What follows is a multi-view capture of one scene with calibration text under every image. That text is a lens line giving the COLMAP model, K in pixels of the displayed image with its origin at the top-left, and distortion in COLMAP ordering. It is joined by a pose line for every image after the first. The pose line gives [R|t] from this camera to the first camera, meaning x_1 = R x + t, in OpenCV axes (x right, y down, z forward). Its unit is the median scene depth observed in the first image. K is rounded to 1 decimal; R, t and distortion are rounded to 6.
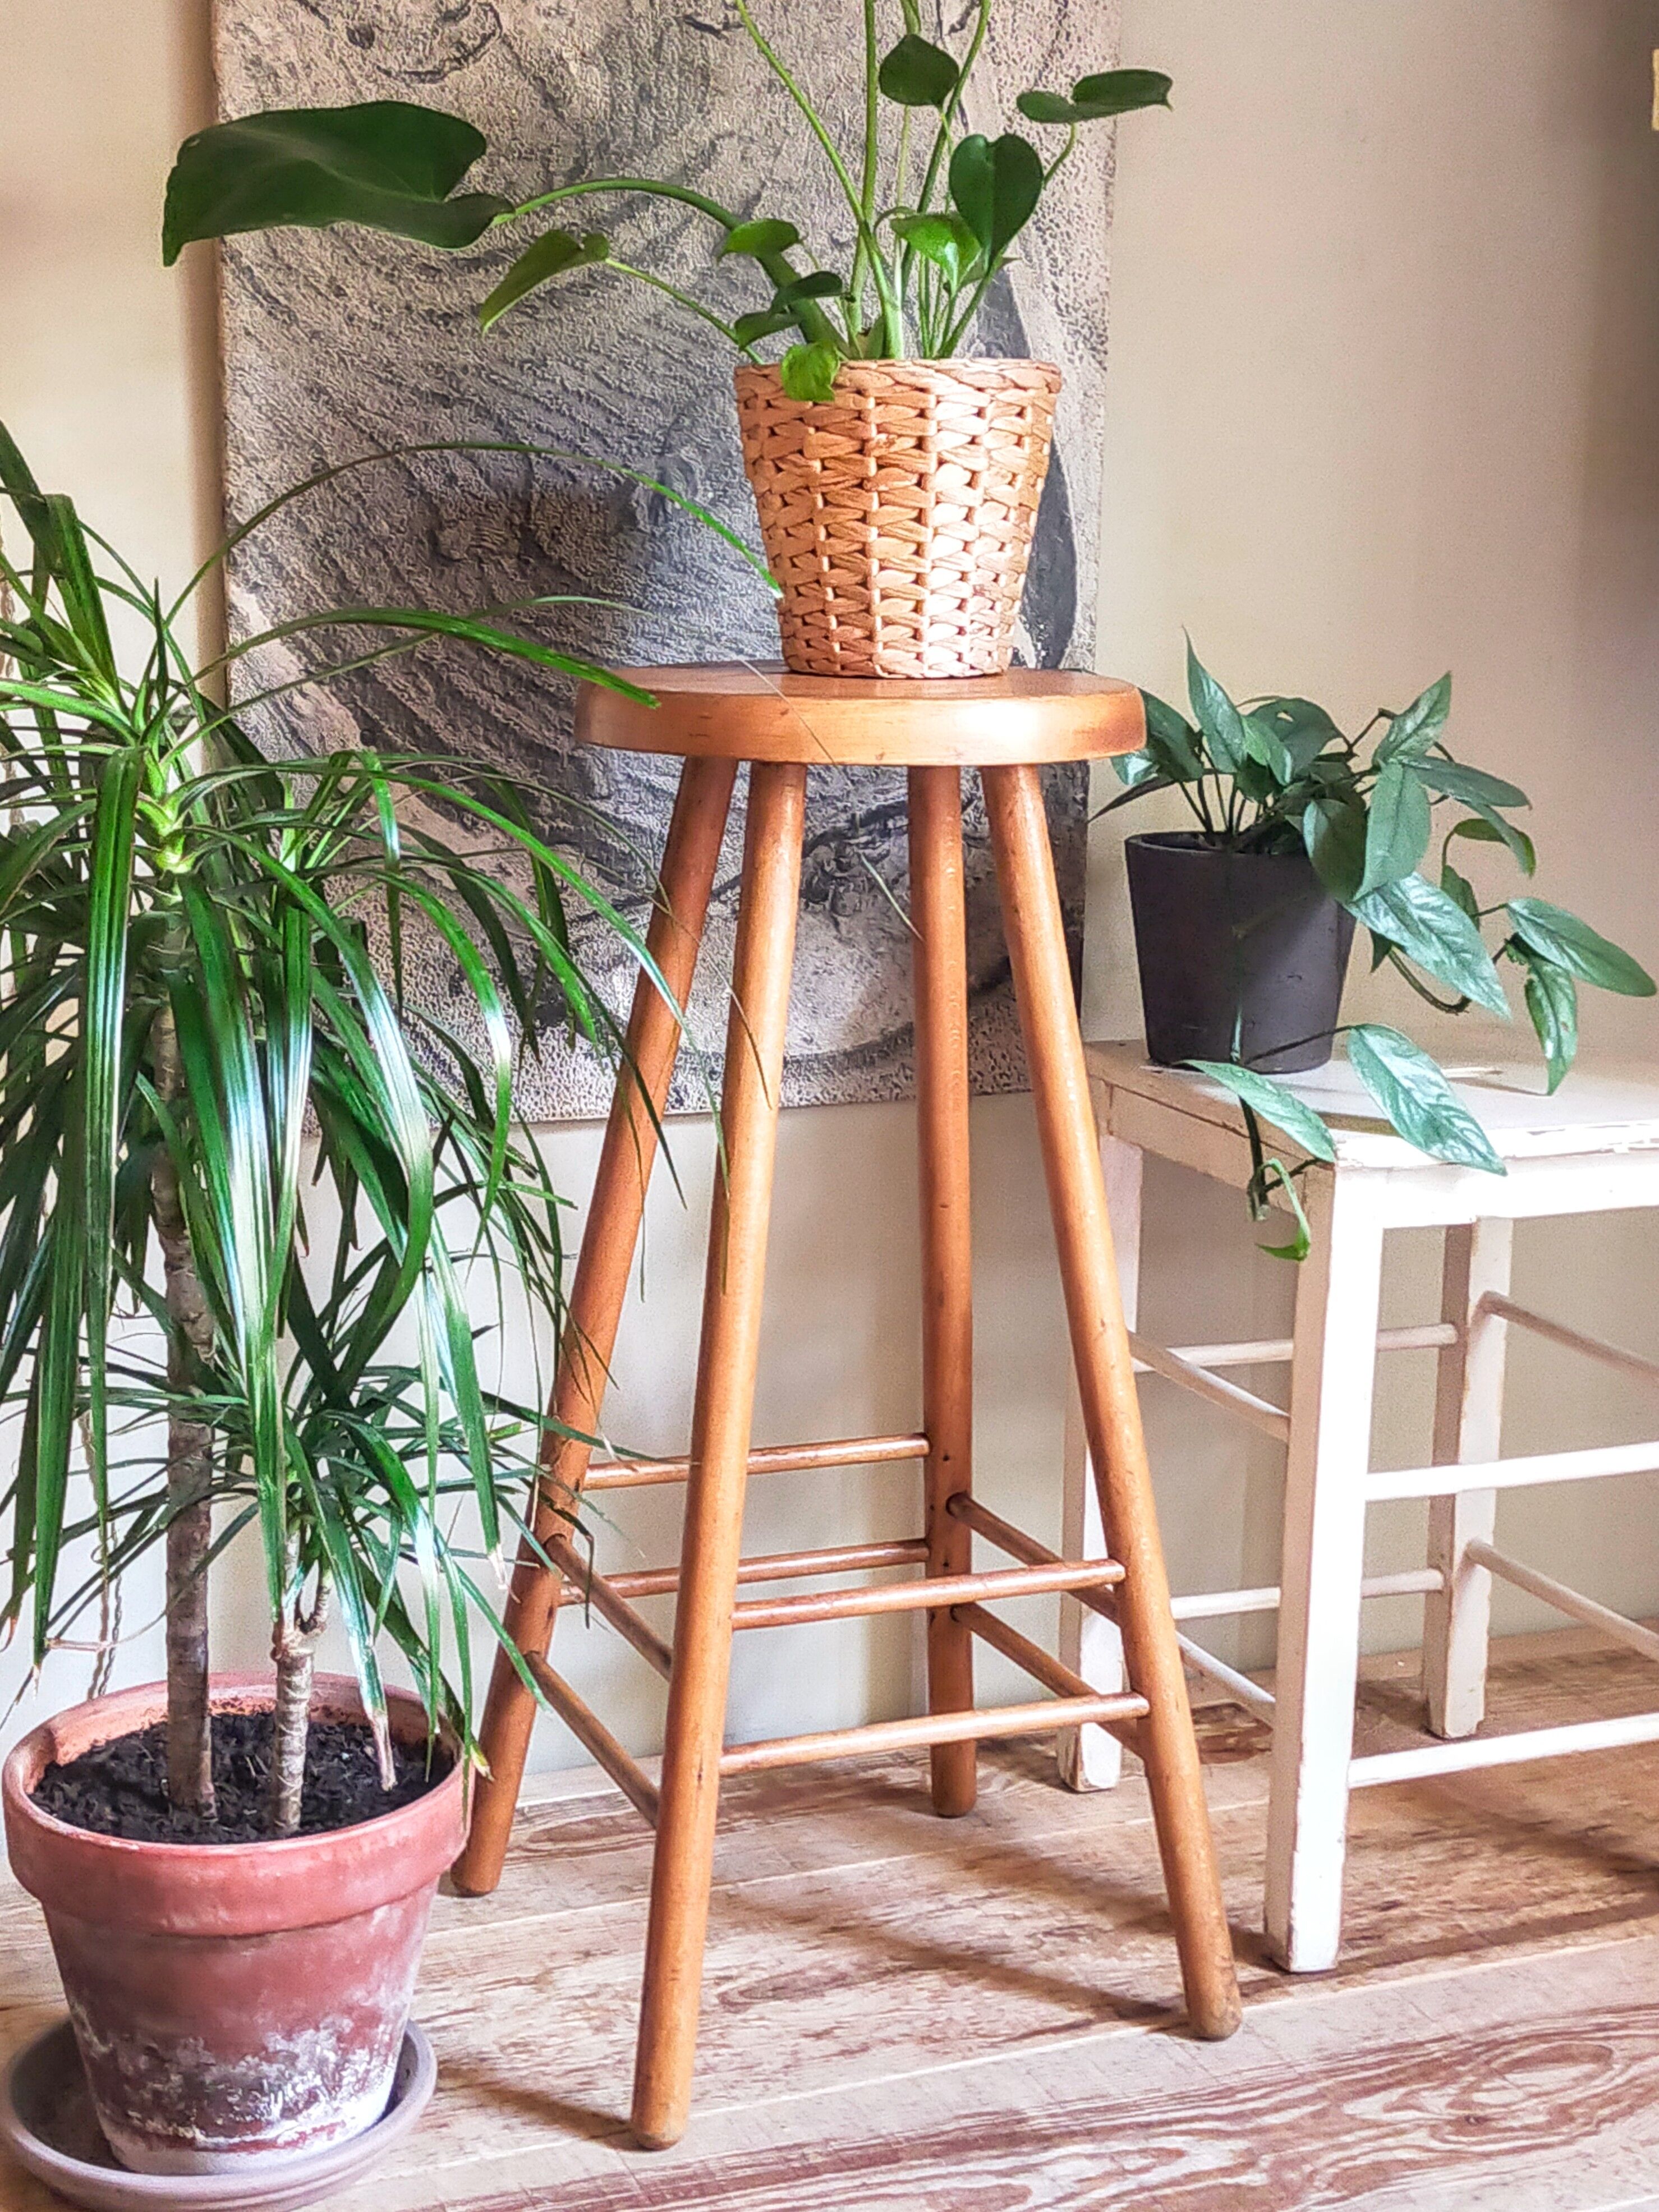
lens RADIAL K [[3299.7, 0, 824.4], [0, 3299.7, 1109.2], [0, 0, 1]] dist [0.080335, 0.000000]
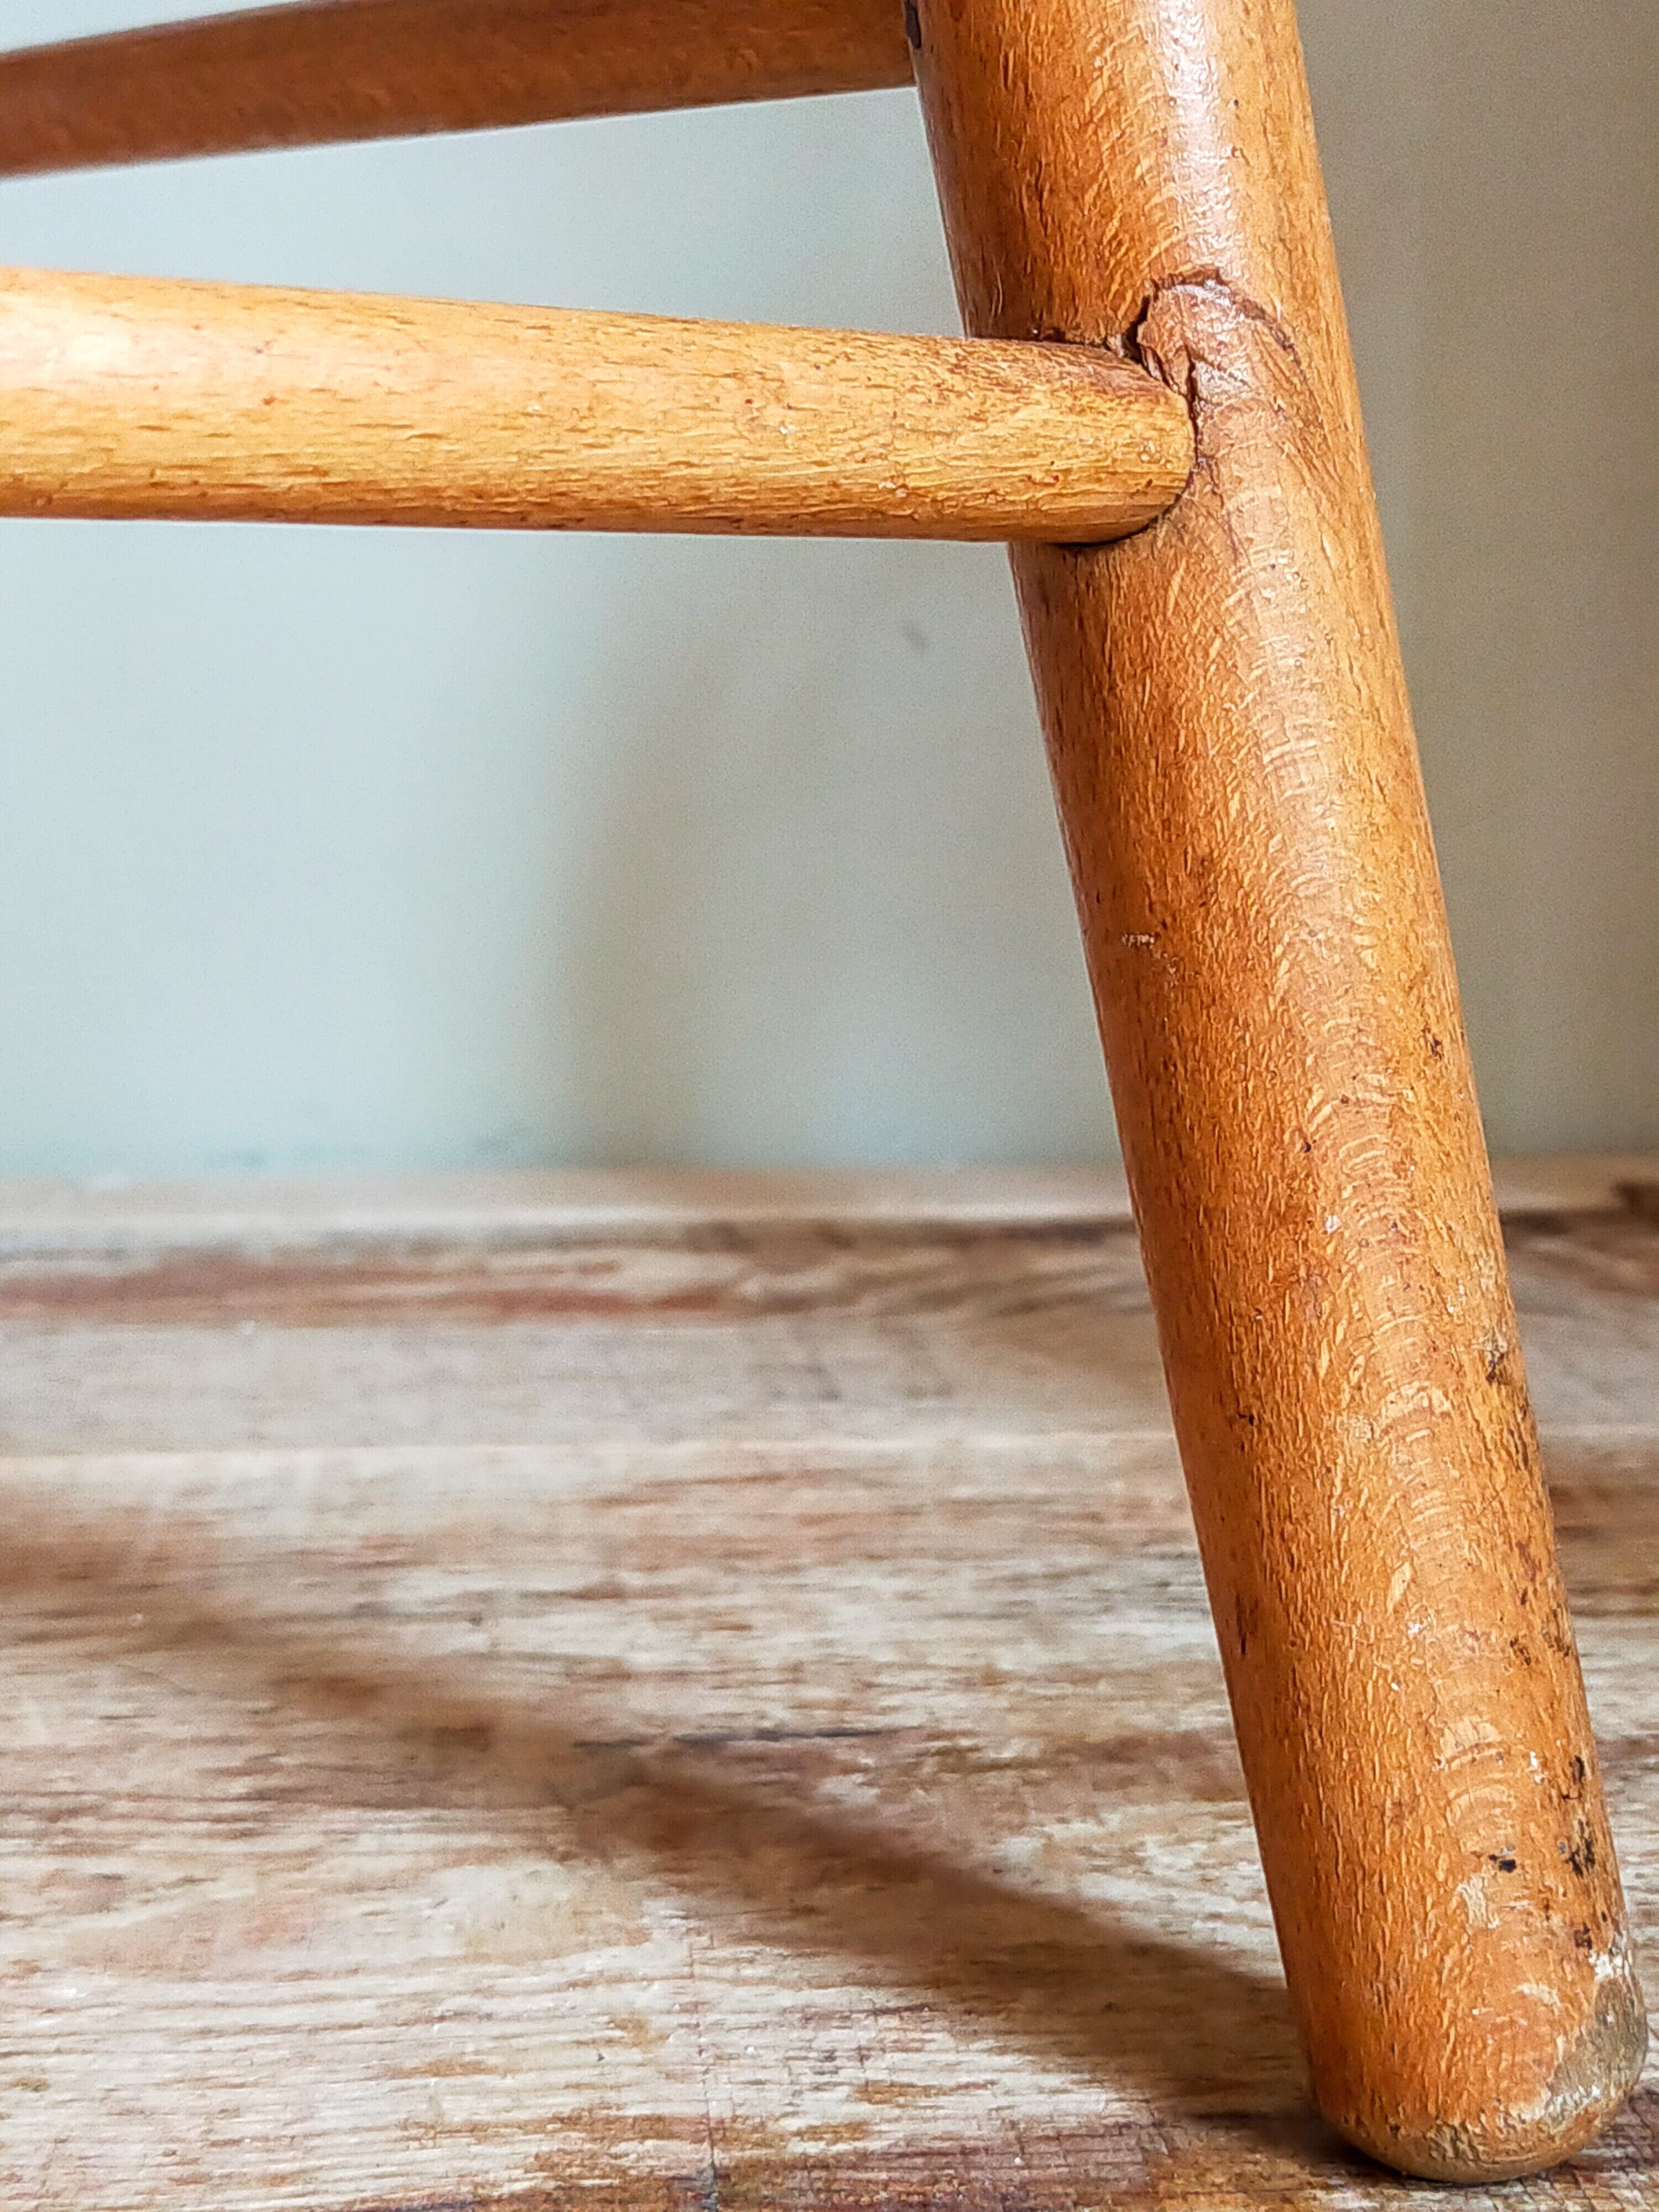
lens RADIAL K [[3299.6, 0, 817.4], [0, 3299.6, 1124.1], [0, 0, 1]] dist [0.080335, 0.000000]
pose [[0.959656, 0.038790, -0.278489, 0.137430], [-0.043393, 0.999004, -0.010383, 0.225521], [0.277809, 0.022049, 0.960383, 0.858108]]
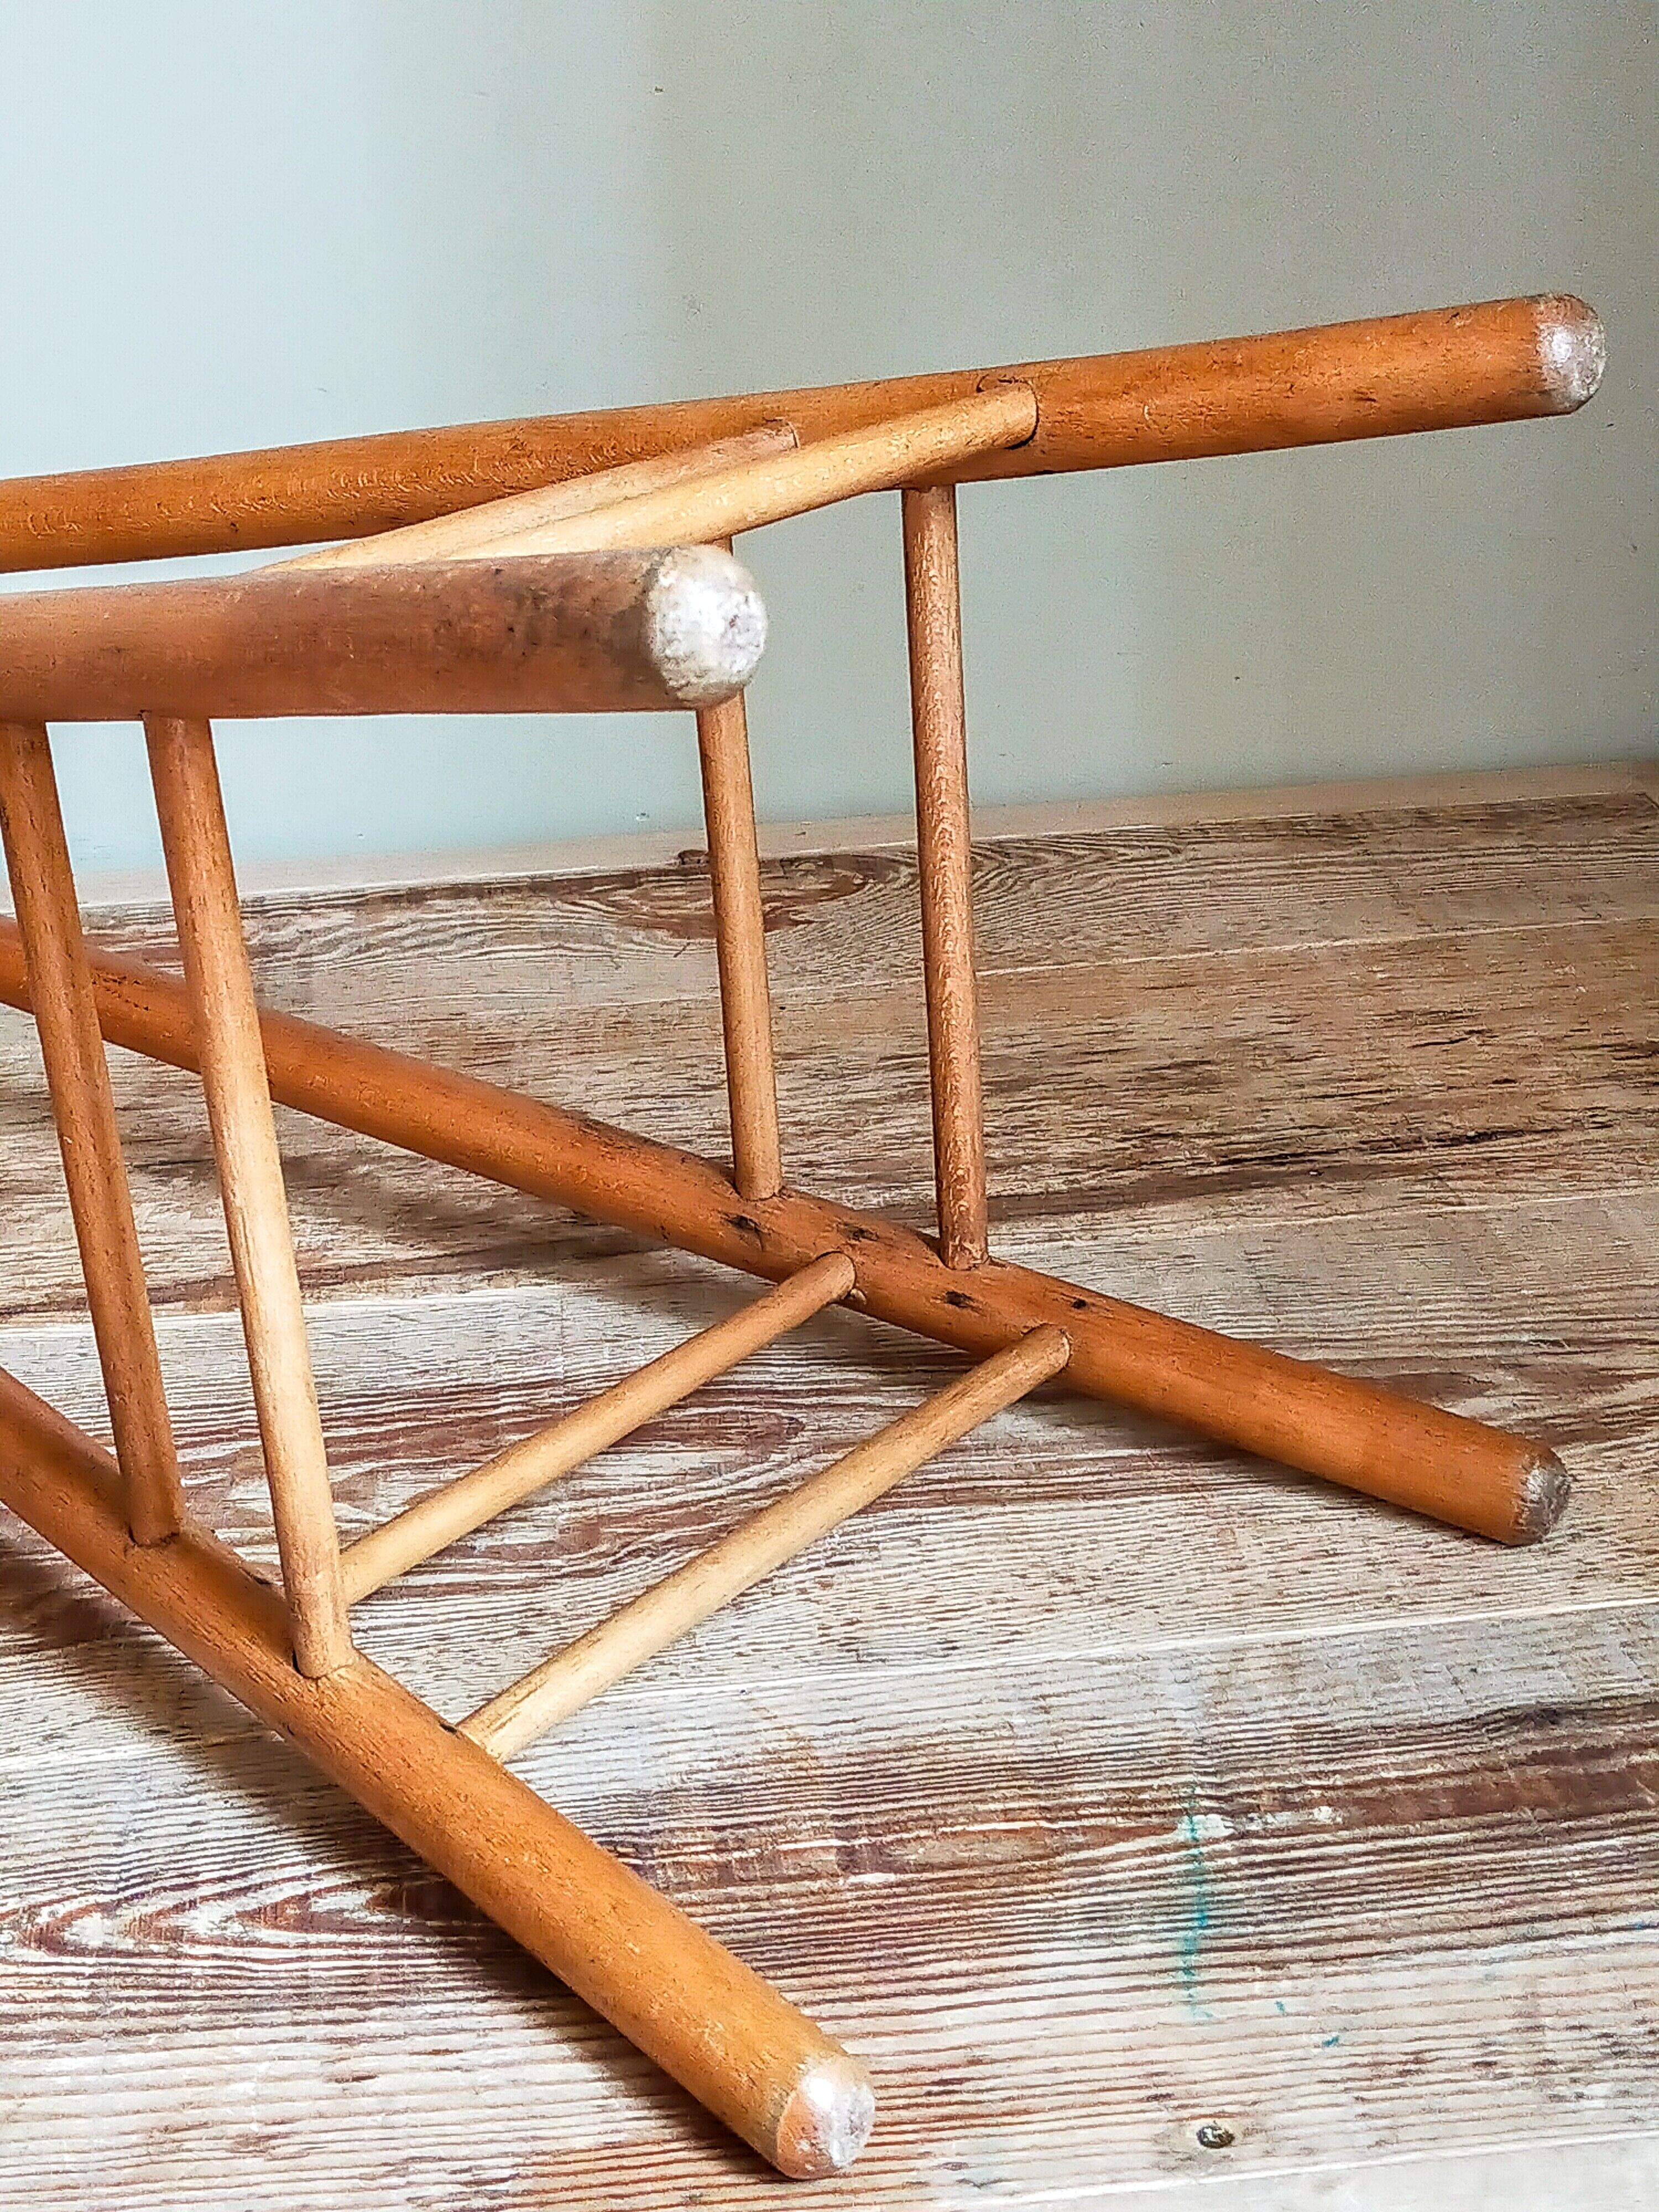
lens RADIAL K [[3299.6, 0, 847.2], [0, 3299.6, 1060.4], [0, 0, 1]] dist [0.080335, 0.000000]
pose [[0.953857, 0.062270, -0.293733, 0.402940], [0.002561, 0.976537, 0.215337, 0.099108], [0.300250, -0.206153, 0.931317, 0.488045]]
